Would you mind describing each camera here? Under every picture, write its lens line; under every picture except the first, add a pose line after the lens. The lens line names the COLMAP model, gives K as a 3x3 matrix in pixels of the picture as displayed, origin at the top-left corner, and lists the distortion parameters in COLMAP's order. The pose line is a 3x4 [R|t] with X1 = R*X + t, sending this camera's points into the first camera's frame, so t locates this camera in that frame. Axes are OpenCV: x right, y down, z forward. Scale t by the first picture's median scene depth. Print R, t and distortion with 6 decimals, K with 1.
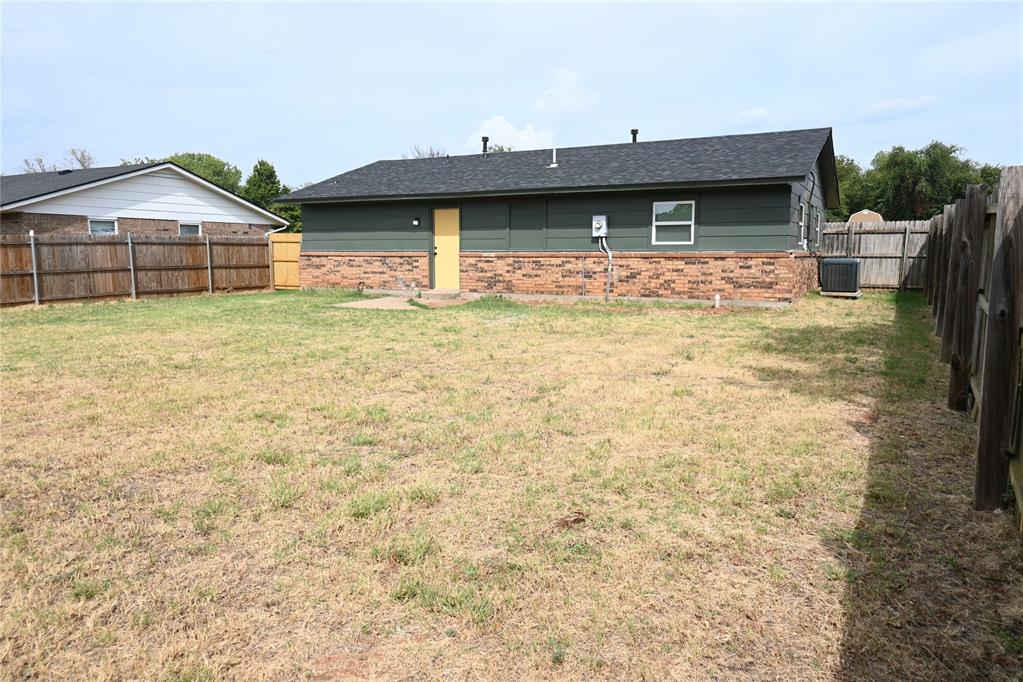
lens RADIAL K [[738.8, 0, 504.0], [0, 738.8, 345.5], [0, 0, 1]] dist [0.009334, -0.017377]
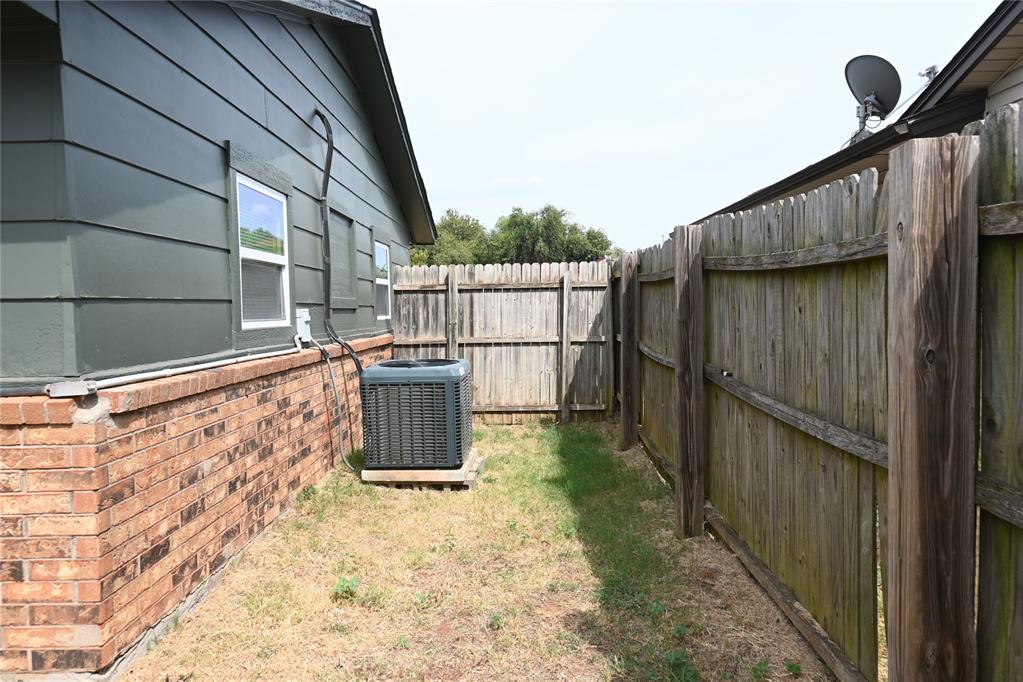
lens RADIAL K [[738.8, 0, 512.0], [0, 738.8, 342.6], [0, 0, 1]] dist [0.009334, -0.017377]
pose [[0.890327, -0.034914, 0.453980, 0.303210], [0.072339, 0.995238, -0.065329, -0.090405], [-0.449538, 0.091005, 0.888614, 0.602606]]
